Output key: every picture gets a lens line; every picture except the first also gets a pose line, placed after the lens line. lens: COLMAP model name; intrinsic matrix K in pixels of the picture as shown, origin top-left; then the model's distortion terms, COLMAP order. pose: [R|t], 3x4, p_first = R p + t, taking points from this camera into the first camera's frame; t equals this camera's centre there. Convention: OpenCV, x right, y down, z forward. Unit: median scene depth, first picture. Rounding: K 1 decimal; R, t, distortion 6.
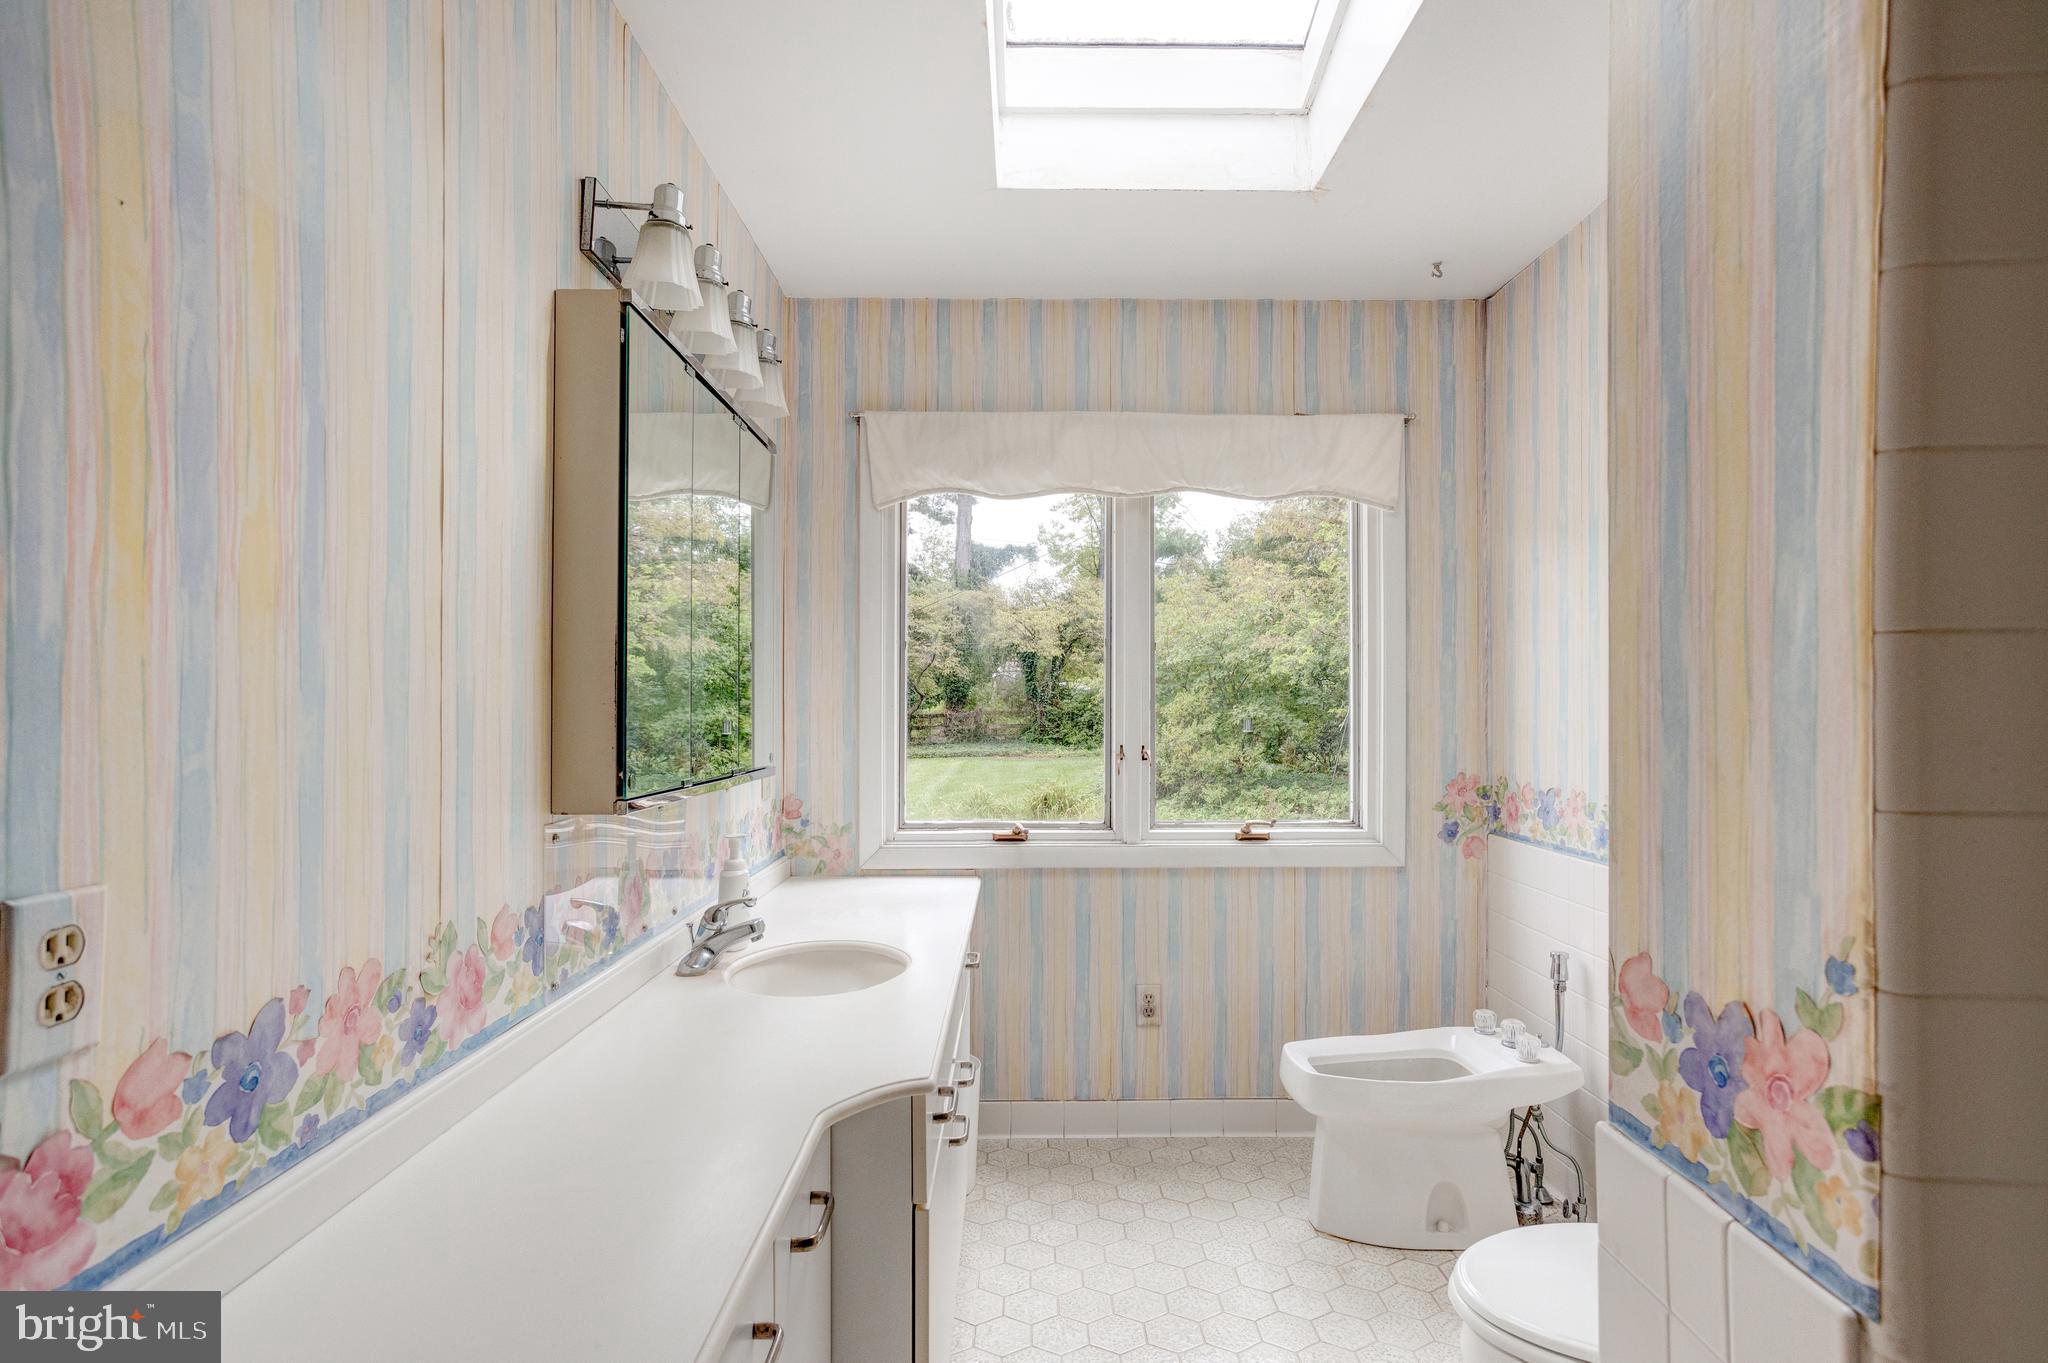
lens RADIAL K [[1032.7, 0, 1024.0], [0, 1032.7, 681.5], [0, 0, 1]] dist [-0.002371, 0.046148]
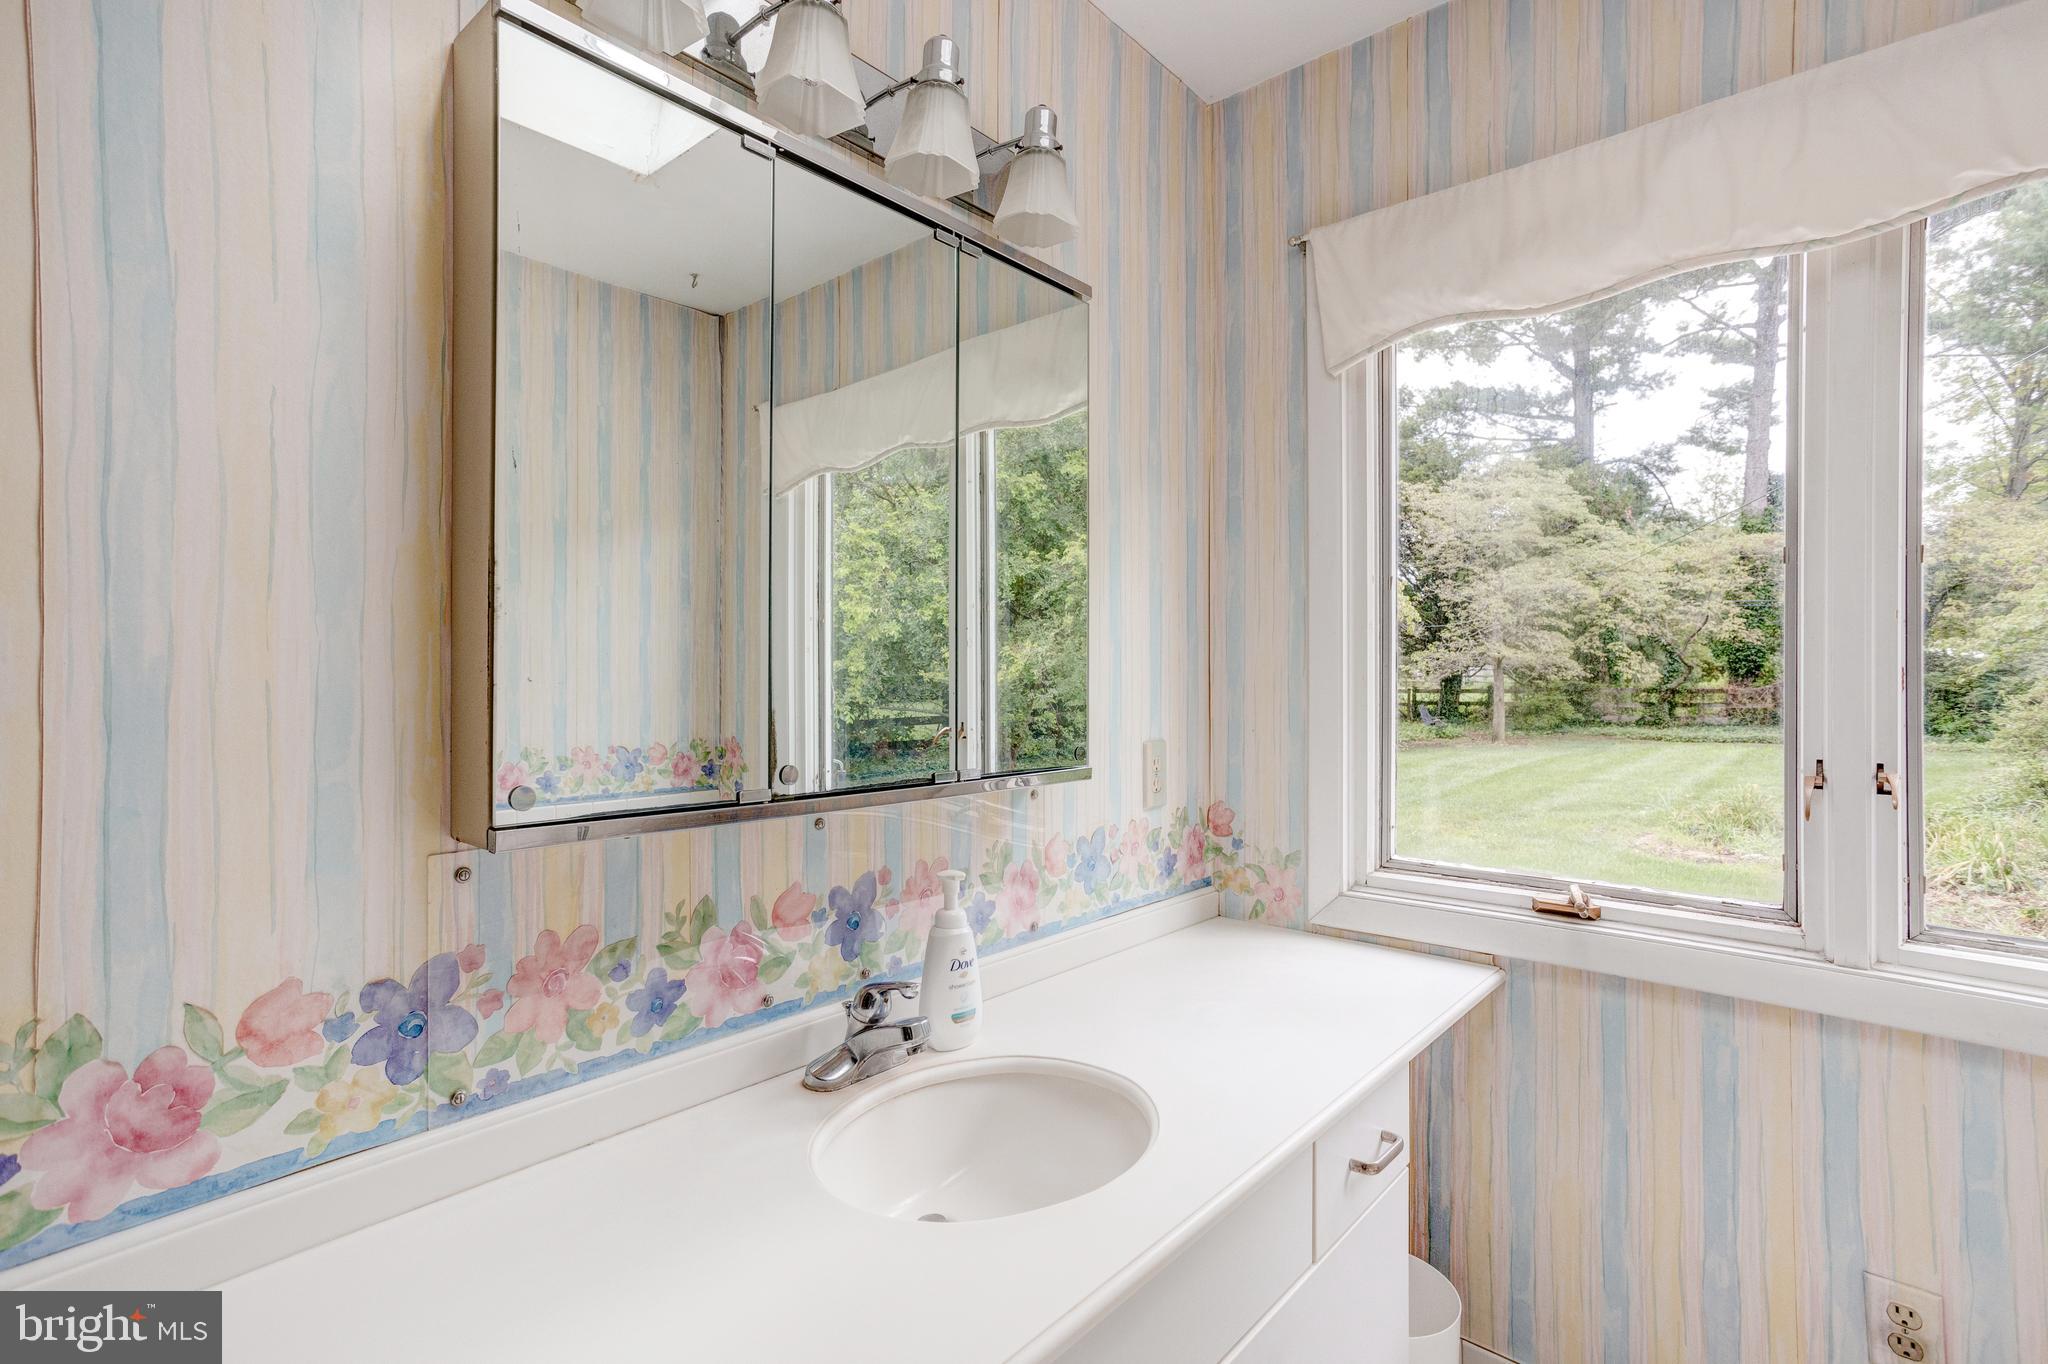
lens RADIAL K [[979.4, 0, 1032.0], [0, 979.4, 666.9], [0, 0, 1]] dist [-0.029898, 0.038071]
pose [[0.750761, -0.002020, -0.660571, 0.121674], [0.010623, 0.999903, 0.009016, 0.009323], [0.660489, -0.013786, 0.750709, 0.410338]]
